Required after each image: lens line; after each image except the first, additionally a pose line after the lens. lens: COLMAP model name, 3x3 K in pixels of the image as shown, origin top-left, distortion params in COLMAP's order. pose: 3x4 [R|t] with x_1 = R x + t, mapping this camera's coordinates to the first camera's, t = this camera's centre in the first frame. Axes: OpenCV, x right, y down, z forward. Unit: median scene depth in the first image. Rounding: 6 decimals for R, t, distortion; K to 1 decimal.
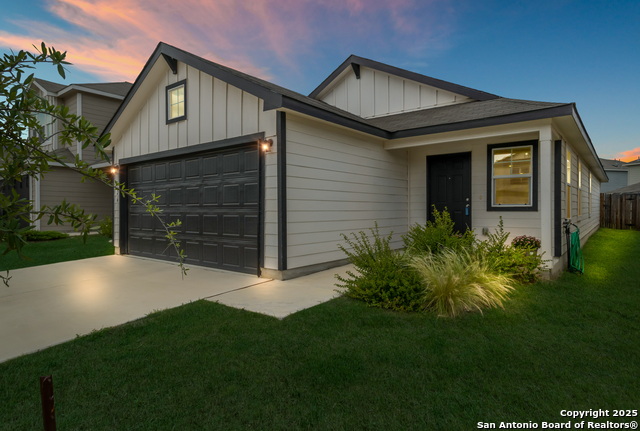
lens RADIAL K [[374.4, 0, 319.6], [0, 374.4, 213.4], [0, 0, 1]] dist [0.026570, 0.004987]
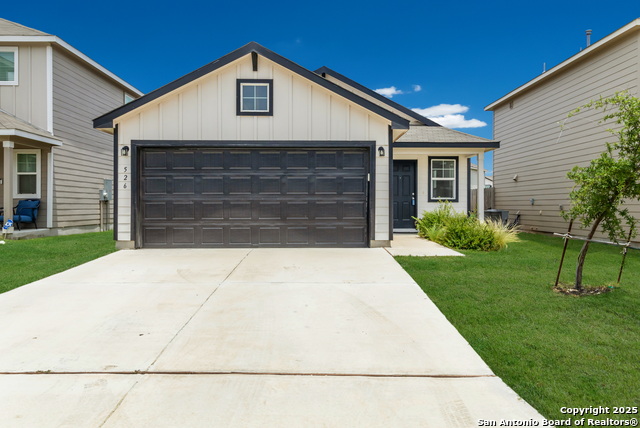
lens RADIAL K [[500.1, 0, 319.7], [0, 500.1, 213.6], [0, 0, 1]] dist [0.067272, 0.005823]
pose [[0.767729, -0.002363, 0.640770, -1.231100], [0.002021, 0.999997, 0.001267, 0.038078], [-0.640771, 0.000322, 0.767732, -0.231478]]
